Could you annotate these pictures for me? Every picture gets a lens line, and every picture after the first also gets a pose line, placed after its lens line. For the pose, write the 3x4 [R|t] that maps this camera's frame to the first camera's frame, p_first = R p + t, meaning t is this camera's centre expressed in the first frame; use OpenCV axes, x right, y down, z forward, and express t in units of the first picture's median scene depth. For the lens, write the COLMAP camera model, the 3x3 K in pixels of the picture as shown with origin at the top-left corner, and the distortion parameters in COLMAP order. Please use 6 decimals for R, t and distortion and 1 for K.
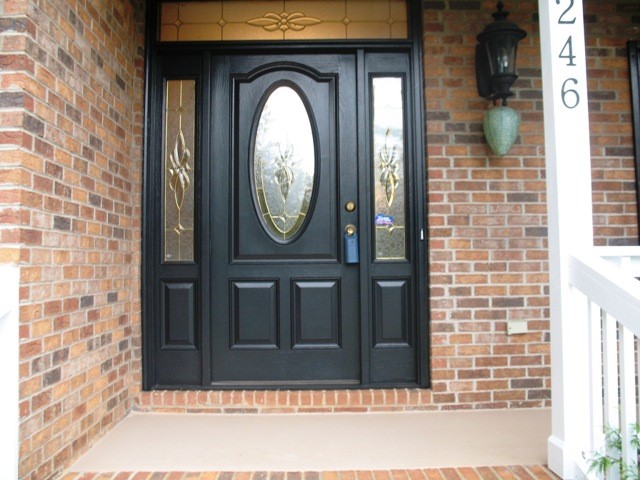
lens RADIAL K [[663.6, 0, 316.7], [0, 663.6, 232.1], [0, 0, 1]] dist [-0.190758, 0.220096]
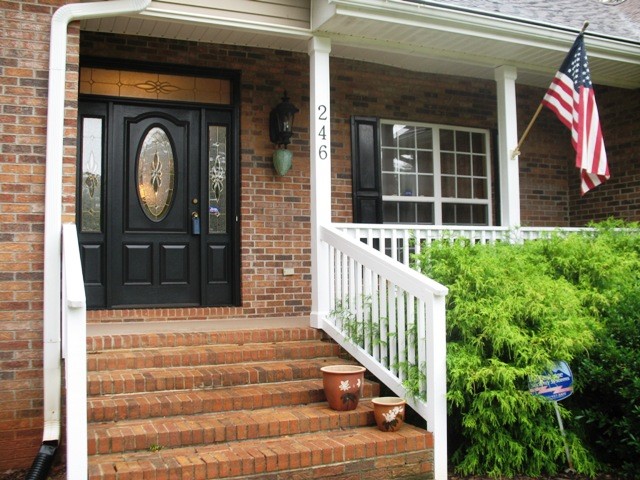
lens RADIAL K [[663.6, 0, 316.7], [0, 663.6, 232.1], [0, 0, 1]] dist [-0.190758, 0.220096]
pose [[0.922139, 0.019233, 0.386381, -0.328971], [-0.020645, 0.999787, -0.000495, 0.036559], [-0.386308, -0.007521, 0.922339, -0.715496]]
